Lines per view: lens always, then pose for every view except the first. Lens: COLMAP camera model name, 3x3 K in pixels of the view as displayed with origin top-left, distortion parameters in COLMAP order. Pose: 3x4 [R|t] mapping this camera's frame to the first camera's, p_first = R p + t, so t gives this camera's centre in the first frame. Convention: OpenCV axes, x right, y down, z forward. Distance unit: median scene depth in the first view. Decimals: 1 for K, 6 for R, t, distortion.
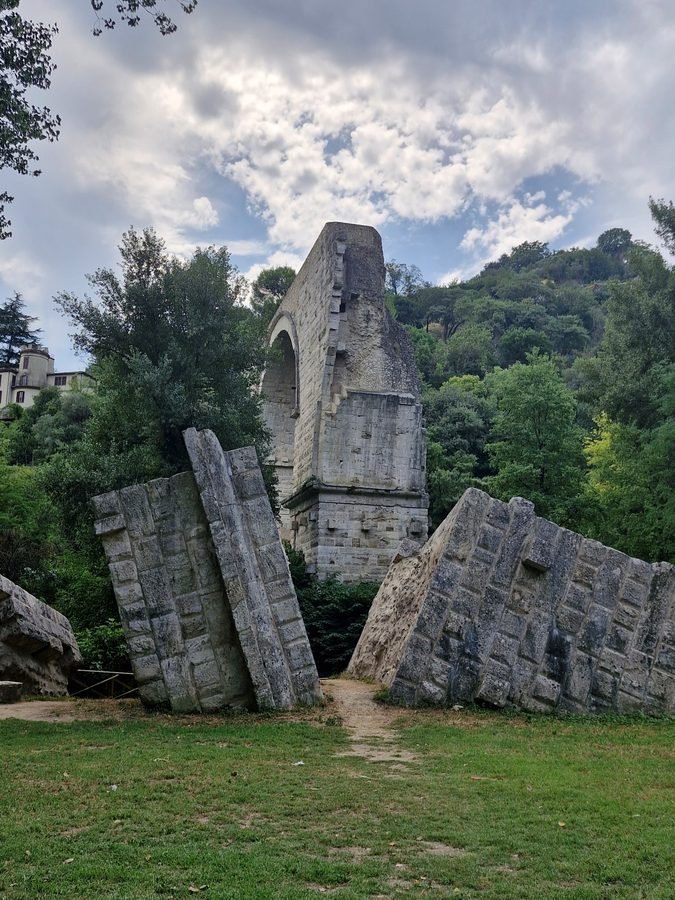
lens RADIAL K [[941.6, 0, 337.5], [0, 941.6, 450.0], [0, 0, 1]] dist [0.156728, -0.006191]
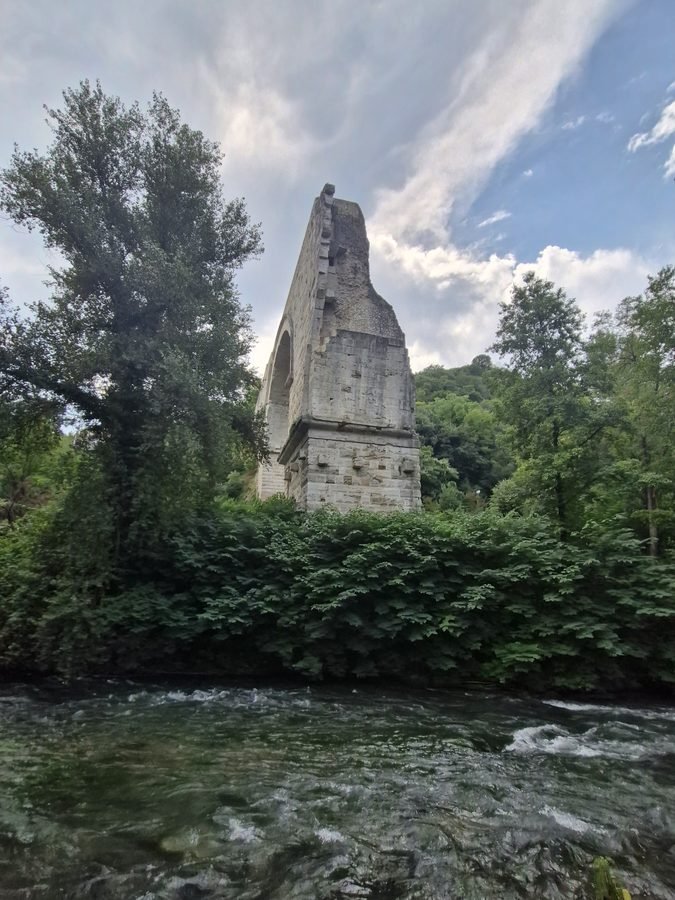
lens RADIAL K [[464.8, 0, 337.5], [0, 464.8, 450.0], [0, 0, 1]] dist [-0.000294, -0.000124]
pose [[0.999732, -0.009106, 0.021264, -0.000467], [0.011294, 0.994389, -0.105179, 0.115695], [-0.020187, 0.105391, 0.994226, 0.522354]]
